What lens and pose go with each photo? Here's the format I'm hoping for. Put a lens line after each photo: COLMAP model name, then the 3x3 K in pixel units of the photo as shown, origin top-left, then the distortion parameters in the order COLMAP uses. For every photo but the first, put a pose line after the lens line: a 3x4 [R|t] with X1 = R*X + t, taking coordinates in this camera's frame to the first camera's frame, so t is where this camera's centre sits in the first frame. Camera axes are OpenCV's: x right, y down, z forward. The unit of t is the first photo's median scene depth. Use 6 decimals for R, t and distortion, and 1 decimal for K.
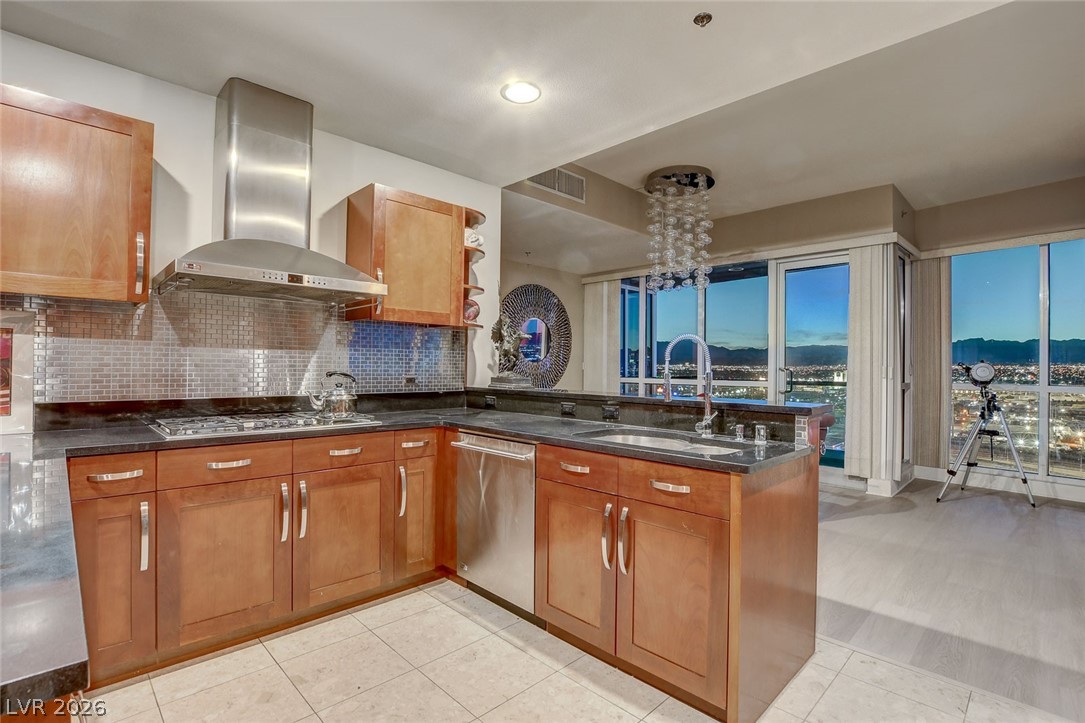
lens RADIAL K [[543.1, 0, 539.1], [0, 543.1, 365.9], [0, 0, 1]] dist [0.001717, 0.000193]
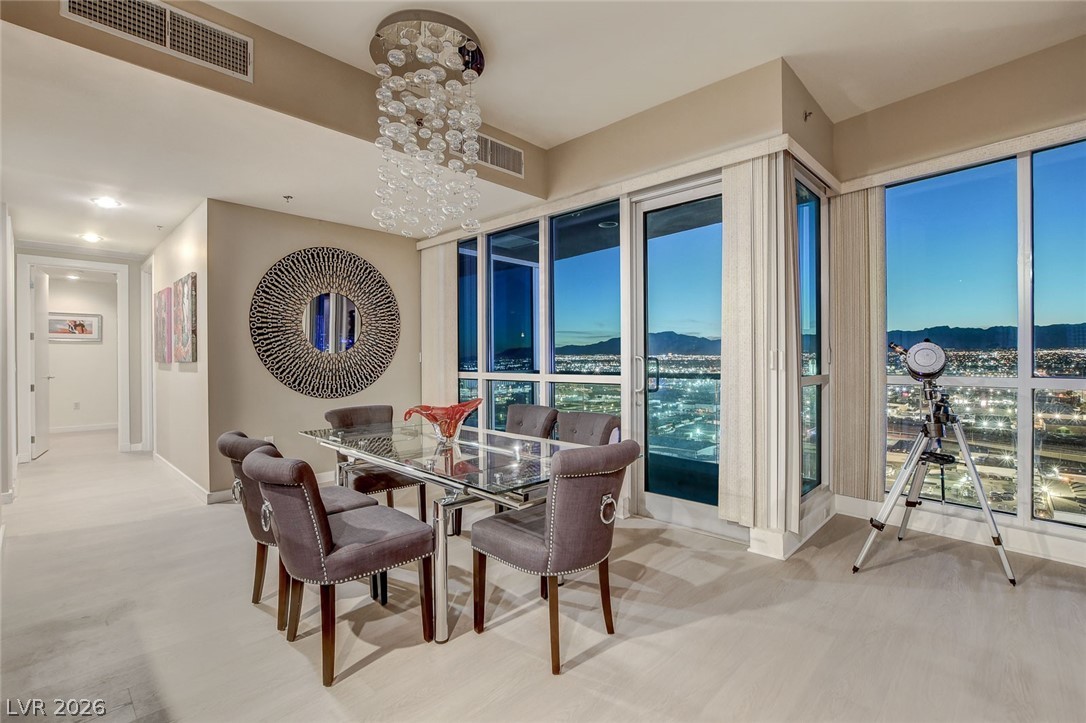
lens RADIAL K [[494.5, 0, 543.0], [0, 494.5, 361.5], [0, 0, 1]] dist [-0.002409, -0.000381]
pose [[0.999896, -0.013776, -0.004331, 0.335503], [0.013805, 0.999882, 0.006786, 0.005458], [0.004237, -0.006846, 0.999968, 0.385243]]
